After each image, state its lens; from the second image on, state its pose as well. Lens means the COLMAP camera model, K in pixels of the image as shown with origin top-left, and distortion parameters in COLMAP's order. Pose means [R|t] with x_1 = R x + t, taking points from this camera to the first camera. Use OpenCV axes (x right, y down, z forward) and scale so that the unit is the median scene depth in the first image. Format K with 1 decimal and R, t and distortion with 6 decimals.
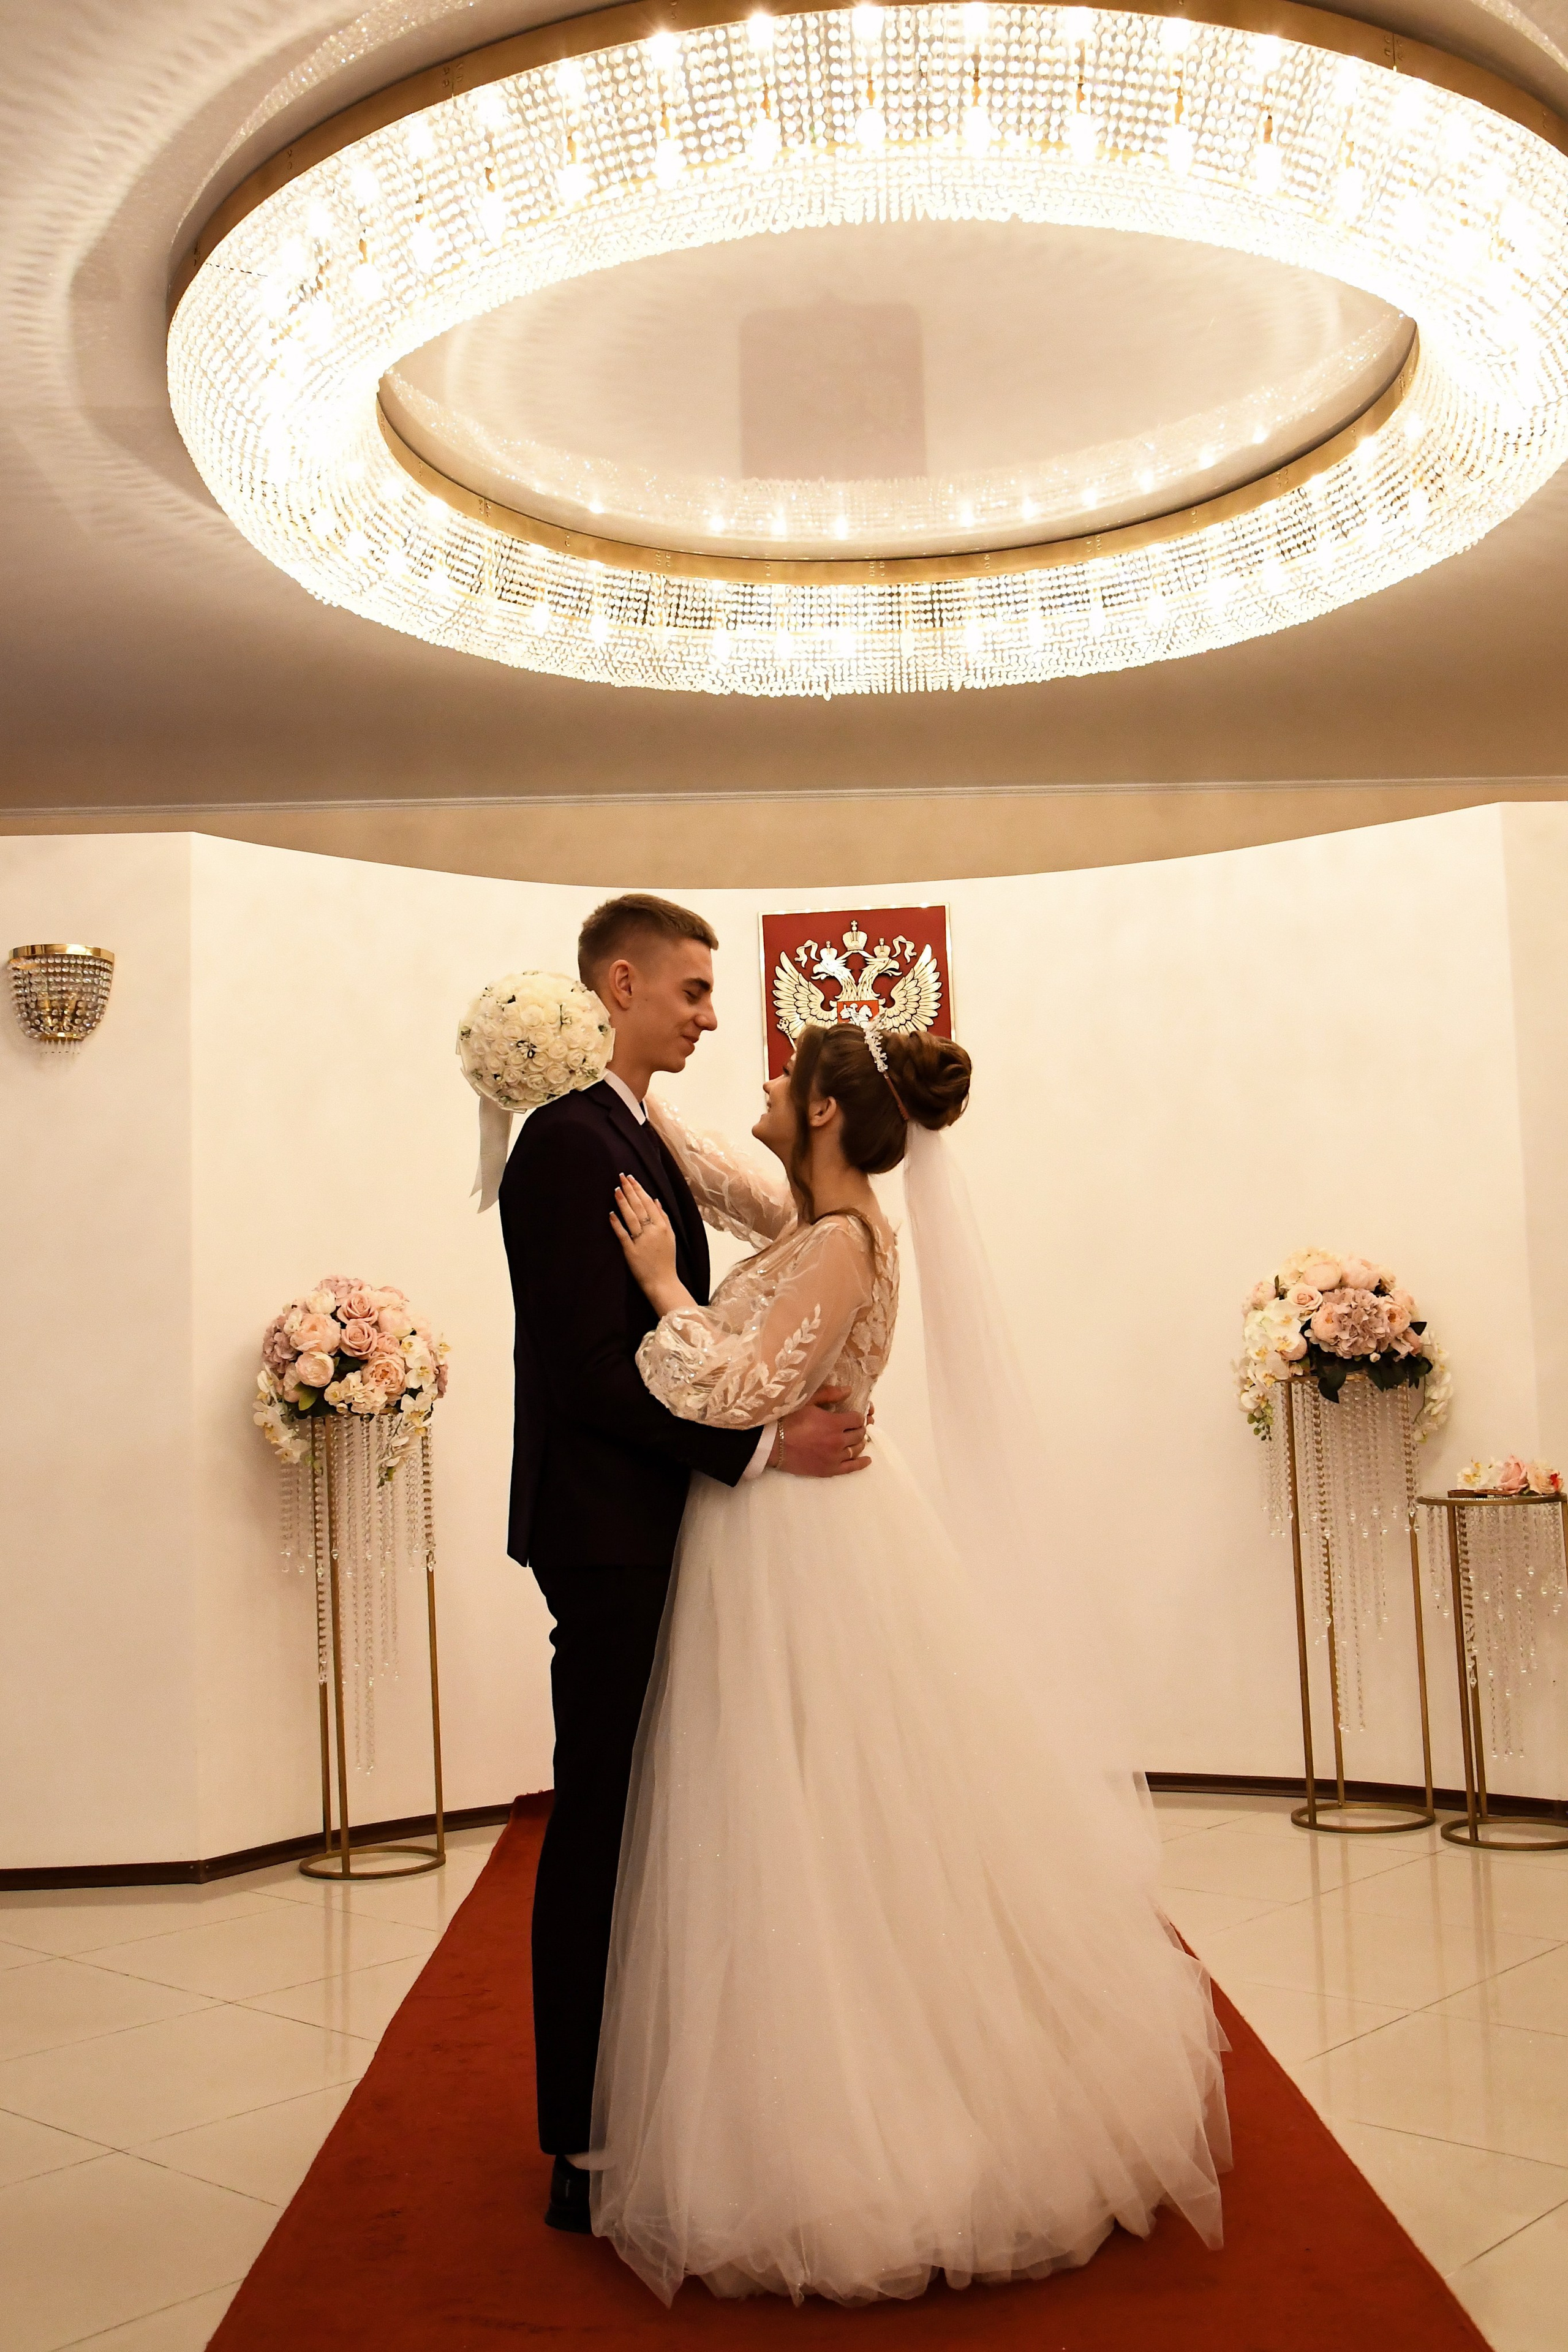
lens RADIAL K [[2512.3, 0, 784.0], [0, 2512.3, 1176.0], [0, 0, 1]] dist [-0.028747, 0.042158]
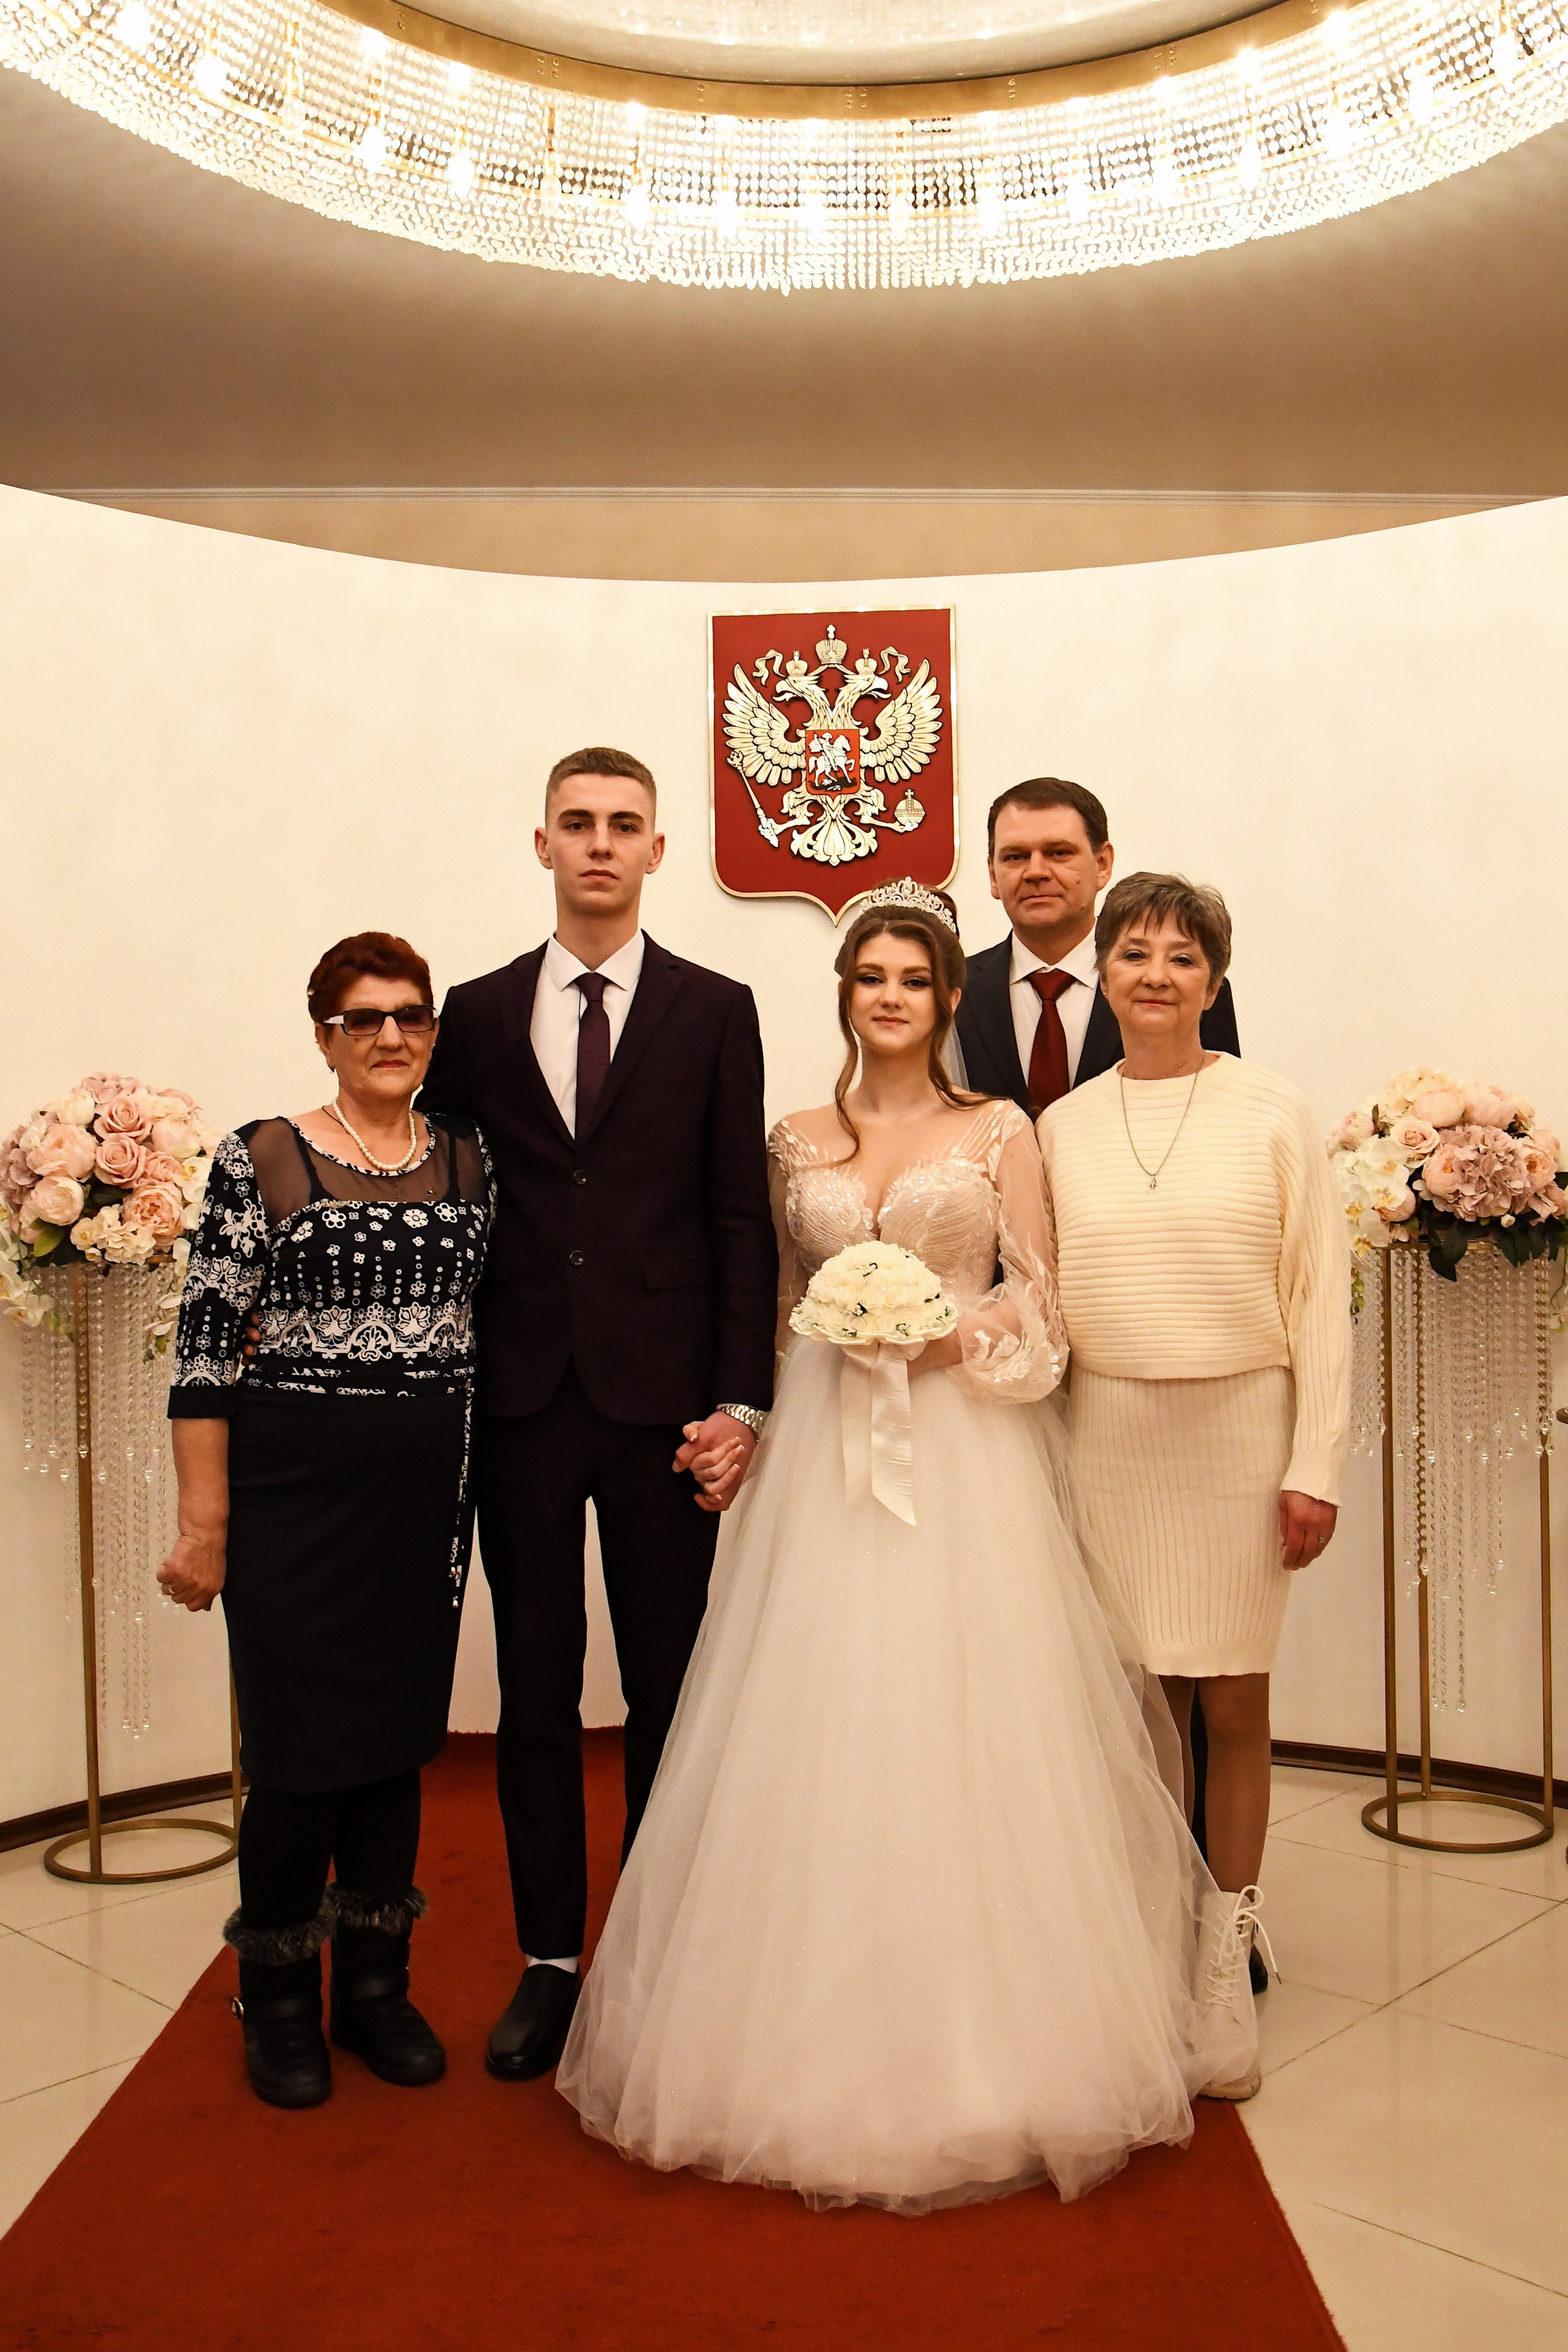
lens RADIAL K [[2269.6, 0, 778.9], [0, 2269.6, 1115.3], [0, 0, 1]] dist [-0.069407, 0.005684]
pose [[0.999344, 0.026811, -0.024331, 0.036901], [-0.025173, 0.997548, 0.065297, 0.003713], [0.026022, -0.064641, 0.997569, 0.333670]]
